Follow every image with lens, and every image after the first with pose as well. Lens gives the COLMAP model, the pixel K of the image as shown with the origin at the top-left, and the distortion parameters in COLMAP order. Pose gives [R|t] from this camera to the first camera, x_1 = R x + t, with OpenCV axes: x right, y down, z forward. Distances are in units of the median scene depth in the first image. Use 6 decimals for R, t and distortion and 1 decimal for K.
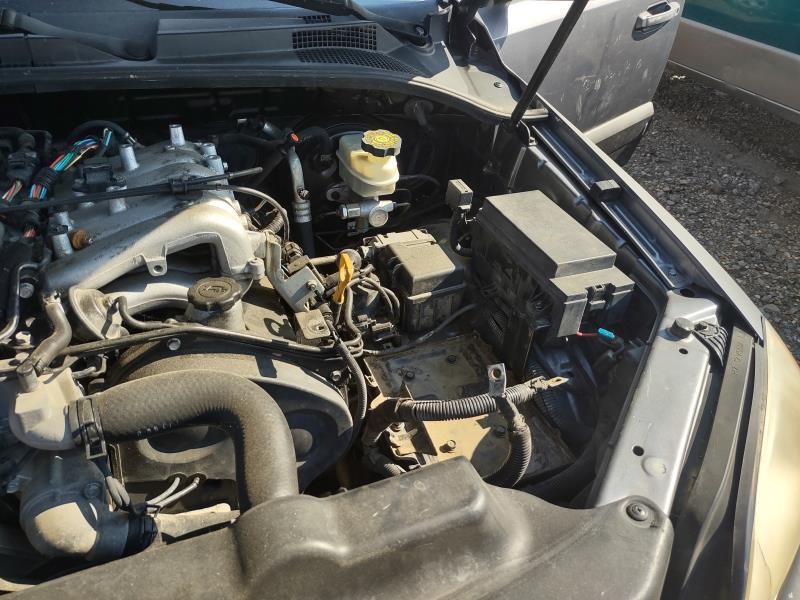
lens RADIAL K [[612.9, 0, 412.2], [0, 612.9, 303.0], [0, 0, 1]] dist [0.073686, -0.089797]
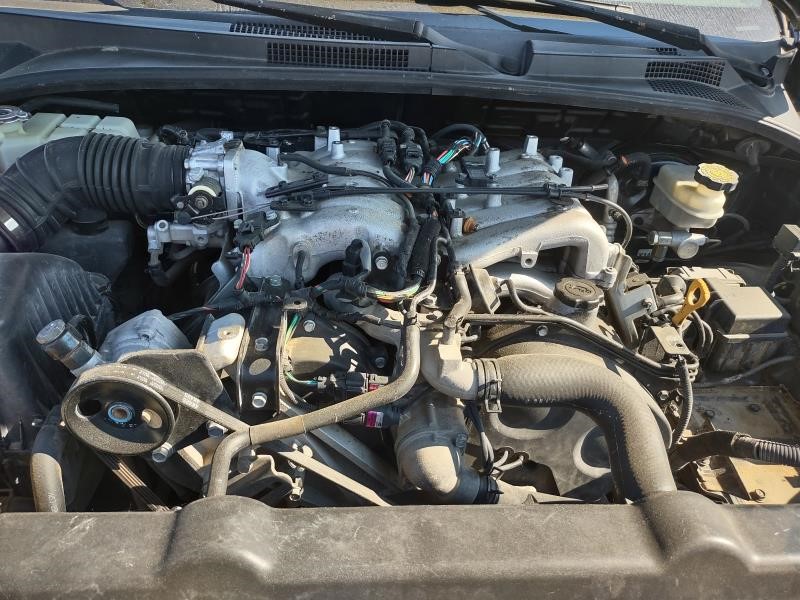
lens RADIAL K [[622.0, 0, 400.0], [0, 622.0, 300.0], [0, 0, 1]] dist [0.068541, -0.102285]
pose [[0.943399, 0.195062, -0.268234, -0.262465], [-0.206042, 0.978455, -0.013124, 0.062304], [0.259895, 0.067649, 0.963264, -0.112327]]
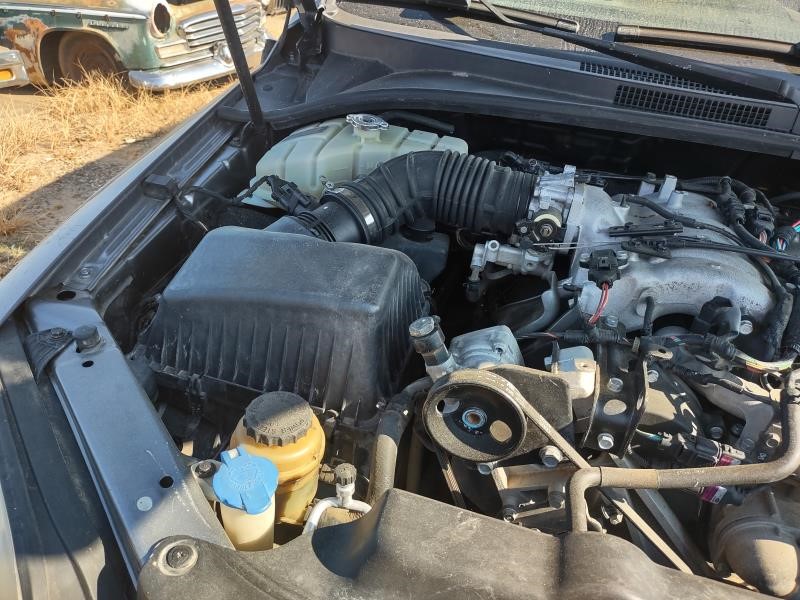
lens RADIAL K [[622.0, 0, 400.0], [0, 622.0, 300.0], [0, 0, 1]] dist [0.068541, -0.102285]
pose [[0.783432, 0.356906, -0.508776, -0.476477], [-0.409220, 0.912382, 0.009903, 0.146440], [0.467732, 0.200443, 0.860842, -0.196305]]
